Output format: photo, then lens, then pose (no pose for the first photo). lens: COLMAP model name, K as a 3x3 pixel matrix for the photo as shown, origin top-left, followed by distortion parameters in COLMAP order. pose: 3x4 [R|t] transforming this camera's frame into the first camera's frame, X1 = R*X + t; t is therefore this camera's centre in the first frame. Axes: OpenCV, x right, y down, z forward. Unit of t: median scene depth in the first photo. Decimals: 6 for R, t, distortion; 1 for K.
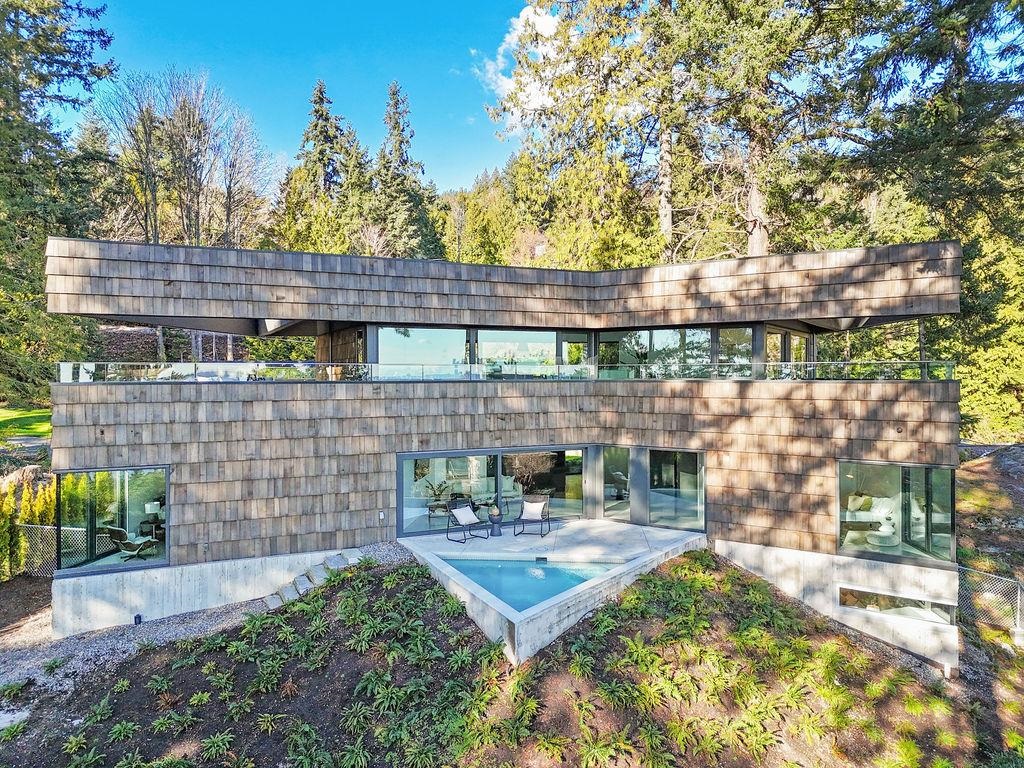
lens RADIAL K [[731.3, 0, 512.0], [0, 731.3, 384.0], [0, 0, 1]] dist [0.030529, -0.000195]
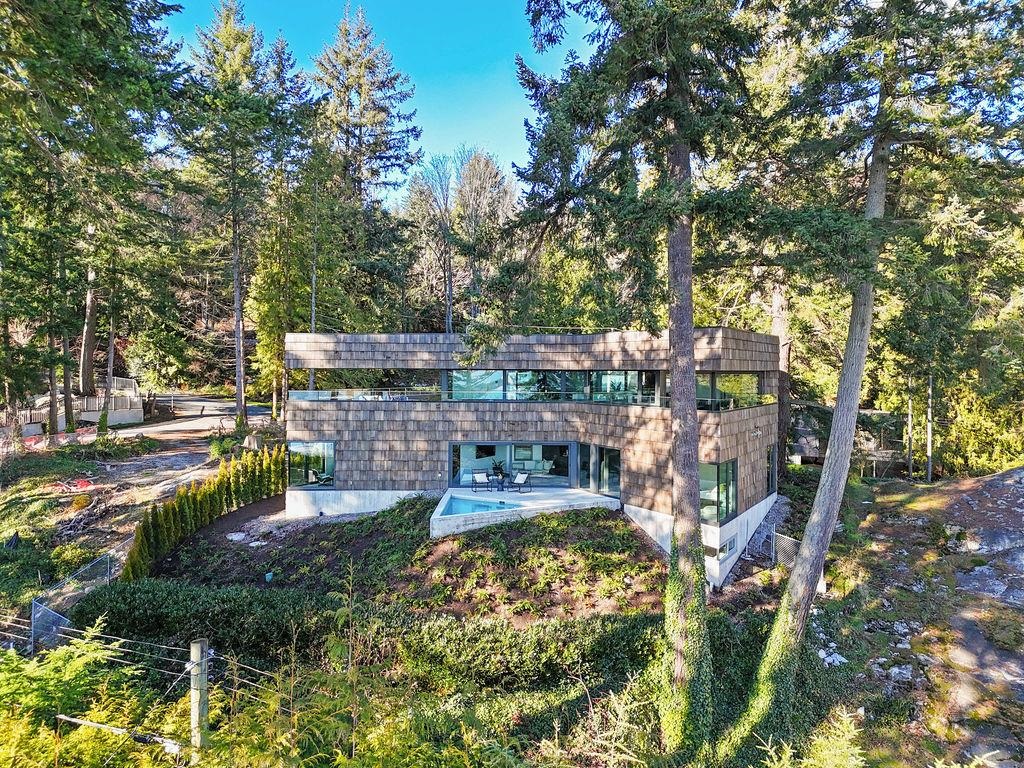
lens RADIAL K [[731.3, 0, 512.0], [0, 731.3, 384.0], [0, 0, 1]] dist [0.030529, -0.000195]
pose [[0.911766, 0.007139, -0.410648, 0.744467], [-0.011757, 0.999893, -0.008722, -0.033273], [0.410541, 0.012780, 0.911752, -0.602262]]
